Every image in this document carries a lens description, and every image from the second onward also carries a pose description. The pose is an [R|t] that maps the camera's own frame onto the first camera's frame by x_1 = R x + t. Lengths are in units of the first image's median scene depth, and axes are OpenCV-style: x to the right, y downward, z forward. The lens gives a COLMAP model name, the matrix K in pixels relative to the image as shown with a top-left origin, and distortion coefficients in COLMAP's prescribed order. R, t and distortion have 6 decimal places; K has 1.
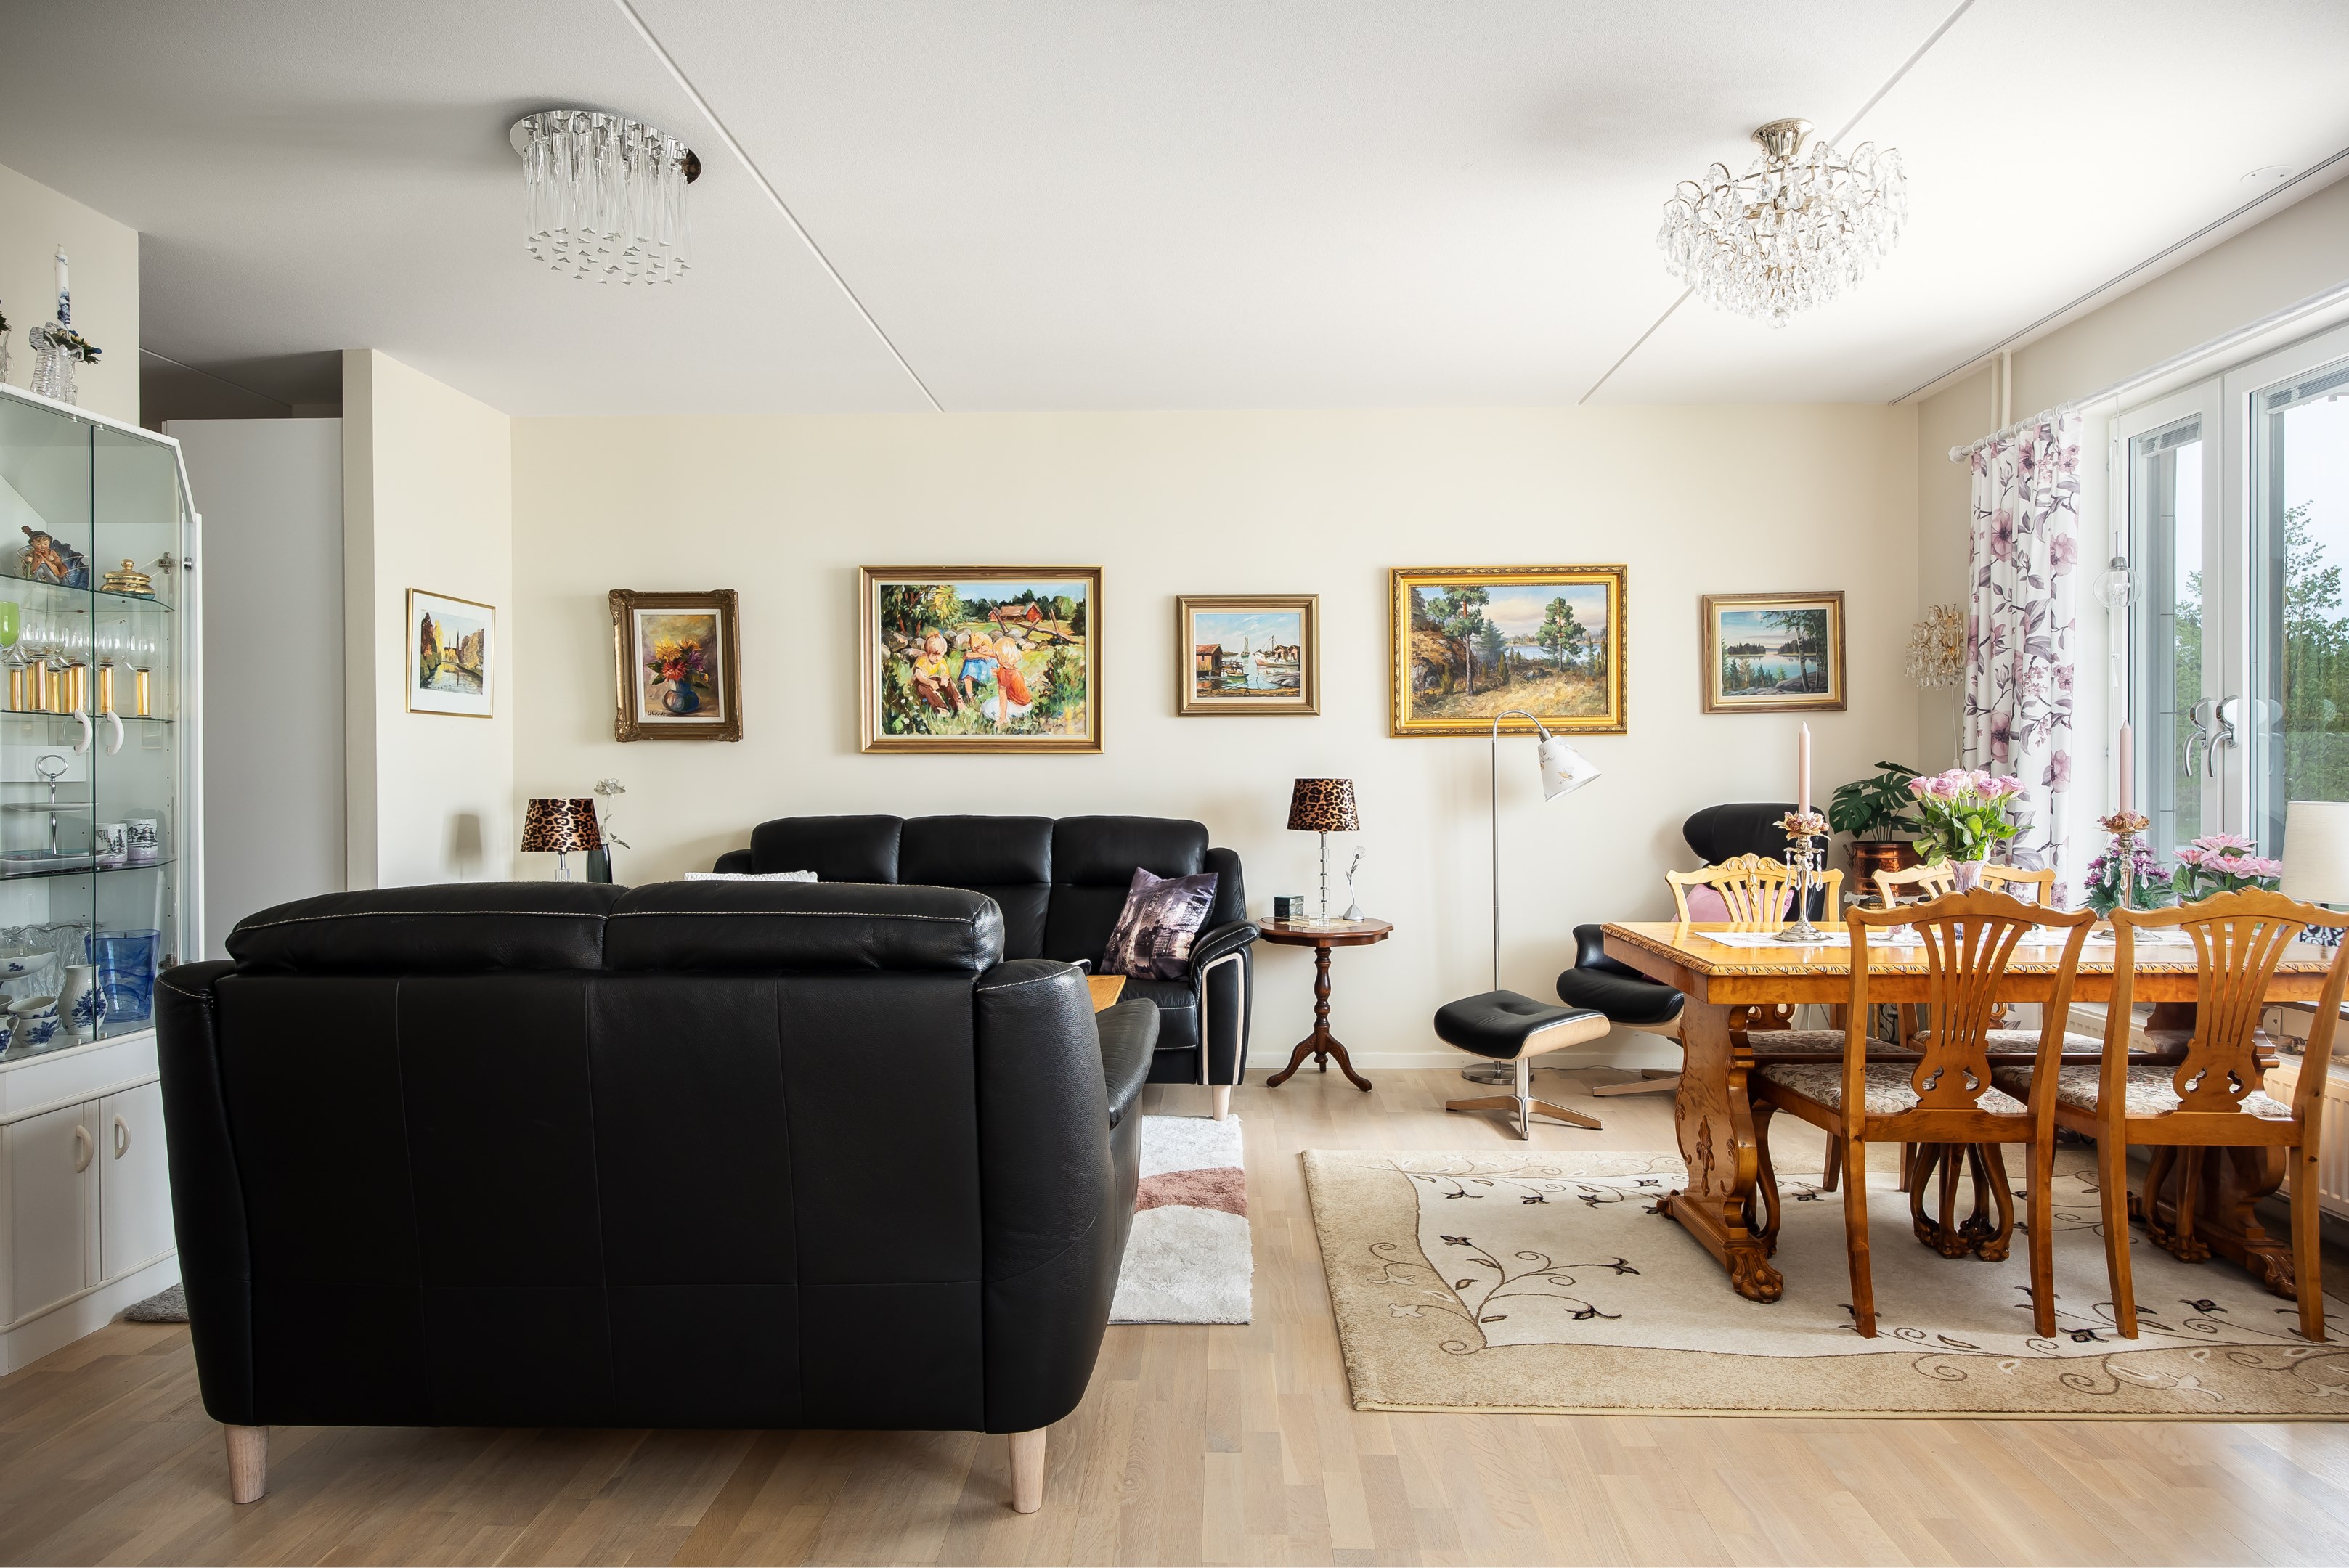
lens RADIAL K [[1344.5, 0, 1174.9], [0, 1344.5, 780.1], [0, 0, 1]] dist [-0.002707, -0.000037]
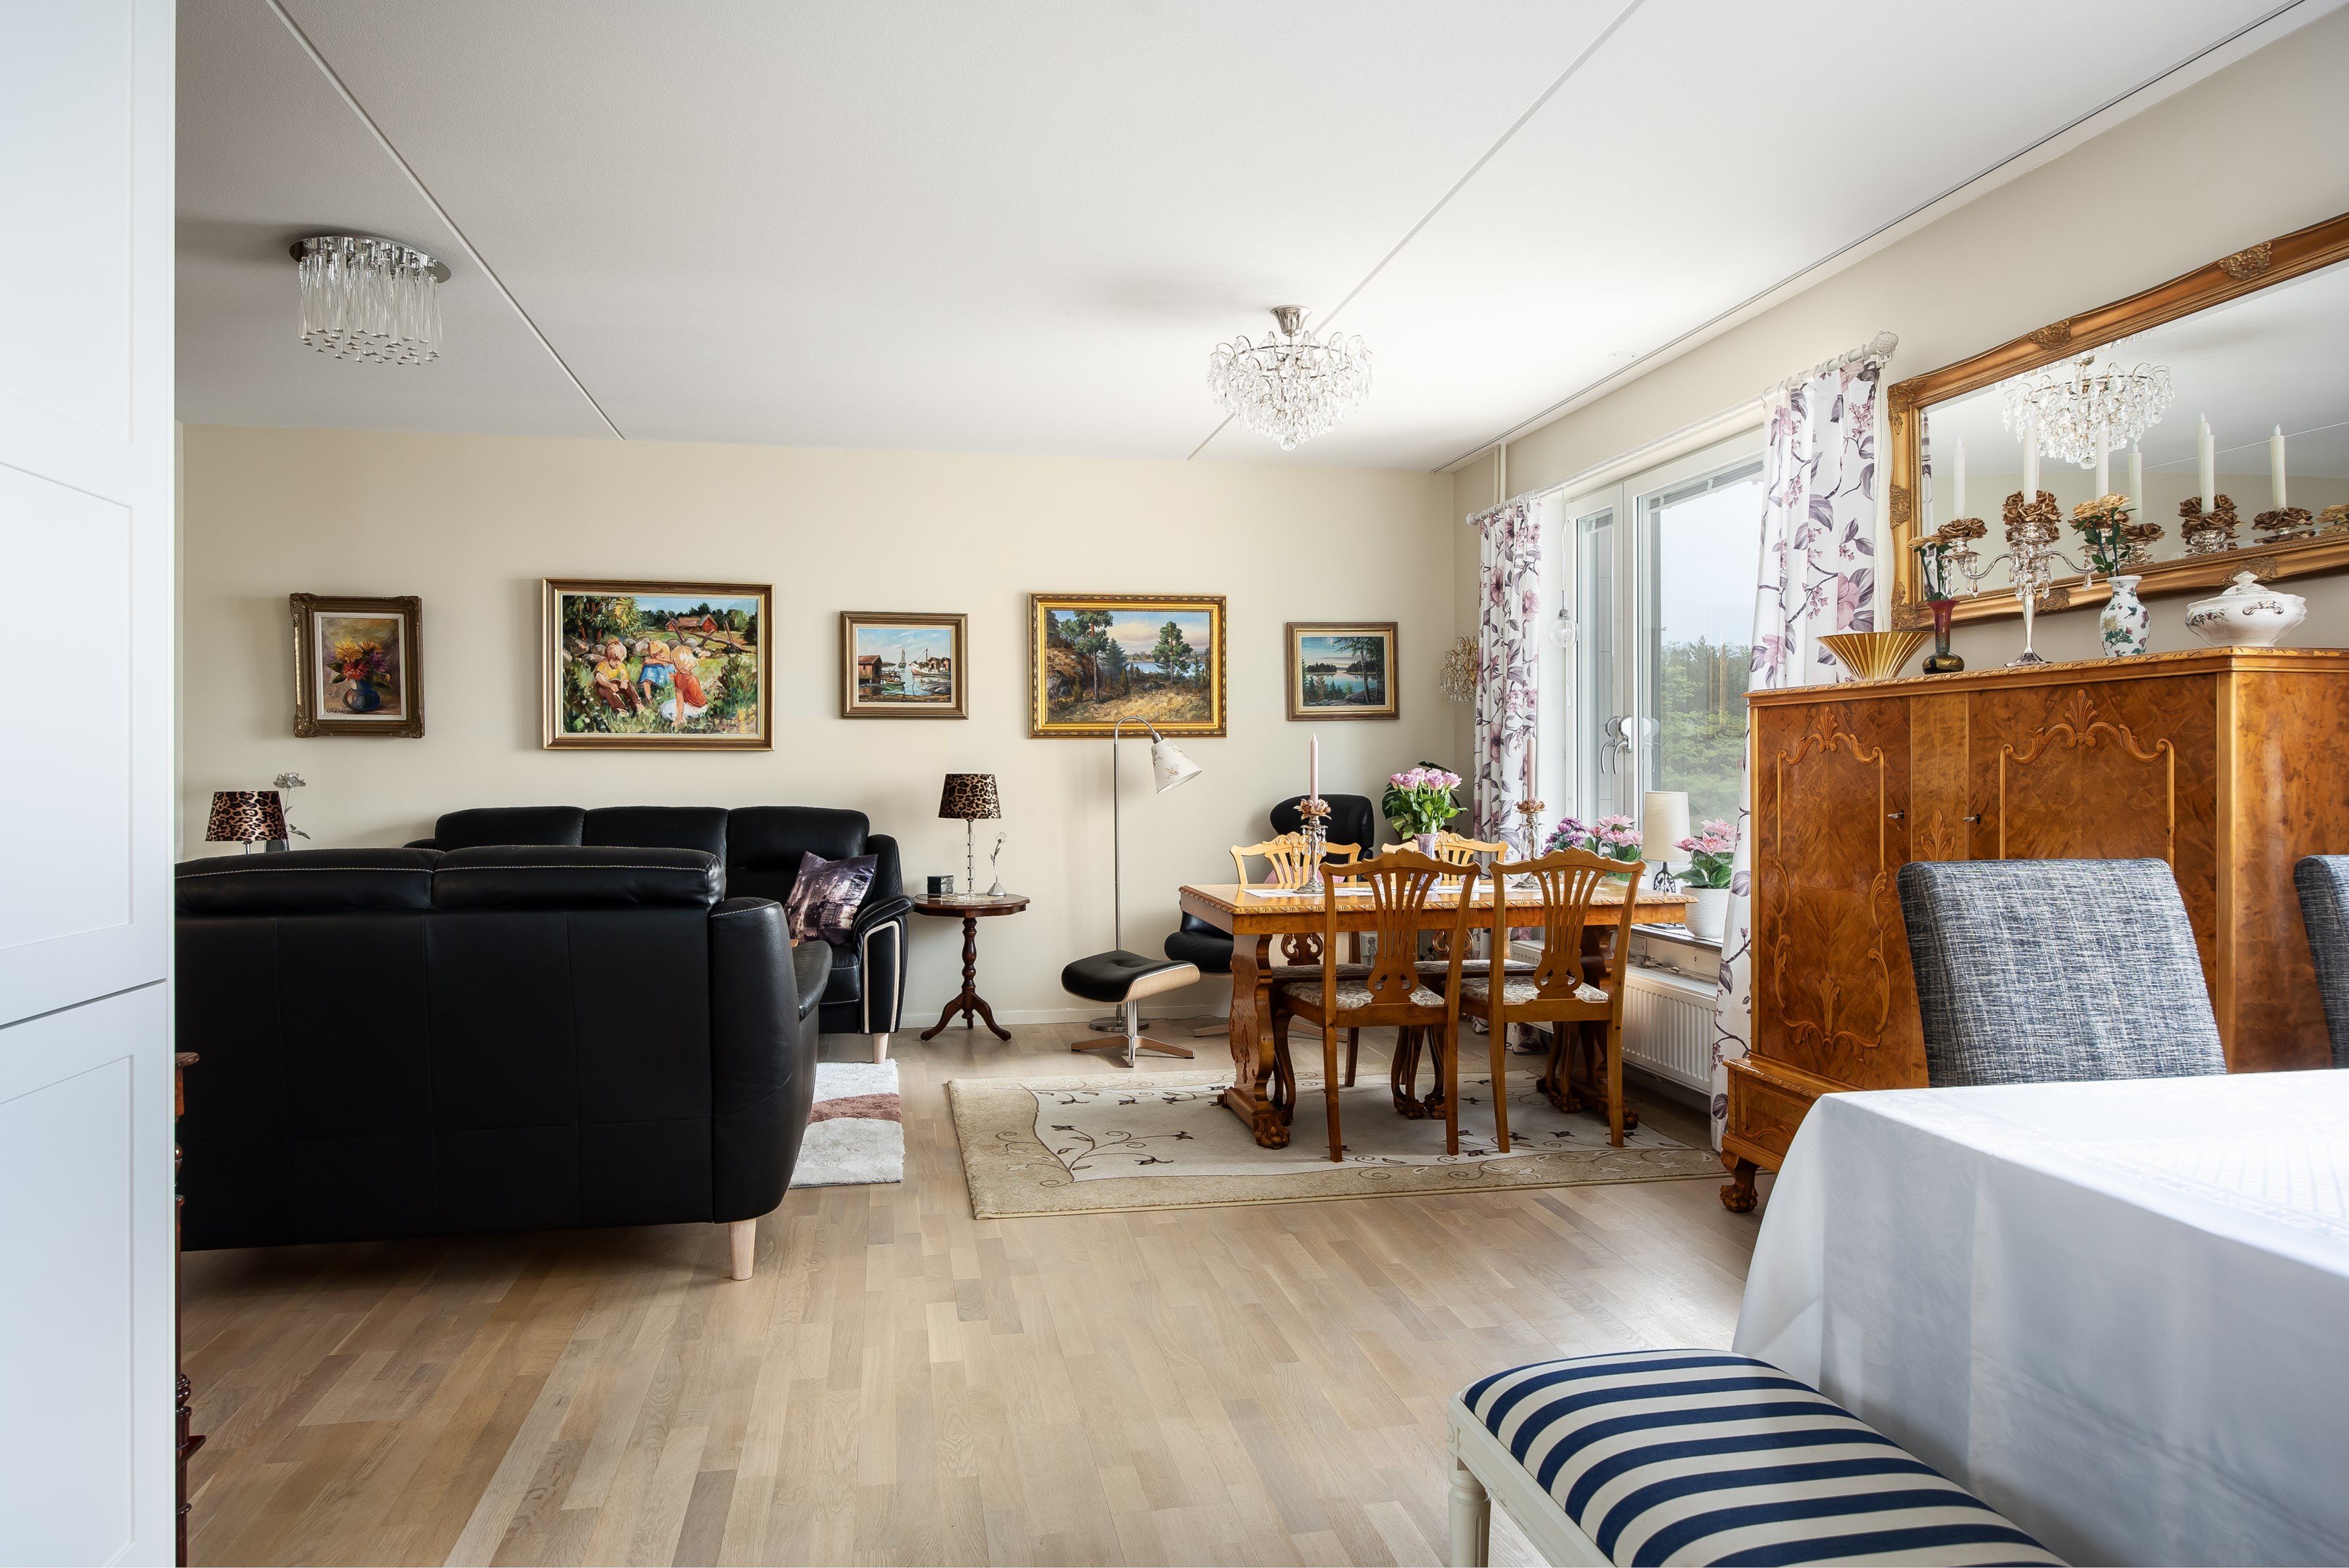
lens RADIAL K [[1481.7, 0, 1179.9], [0, 1481.7, 772.3], [0, 0, 1]] dist [-0.005139, -0.000855]
pose [[0.973019, 0.002321, 0.230715, -0.010147], [-0.001857, 0.999996, -0.002227, 0.000059], [-0.230720, 0.001738, 0.973019, -0.330150]]
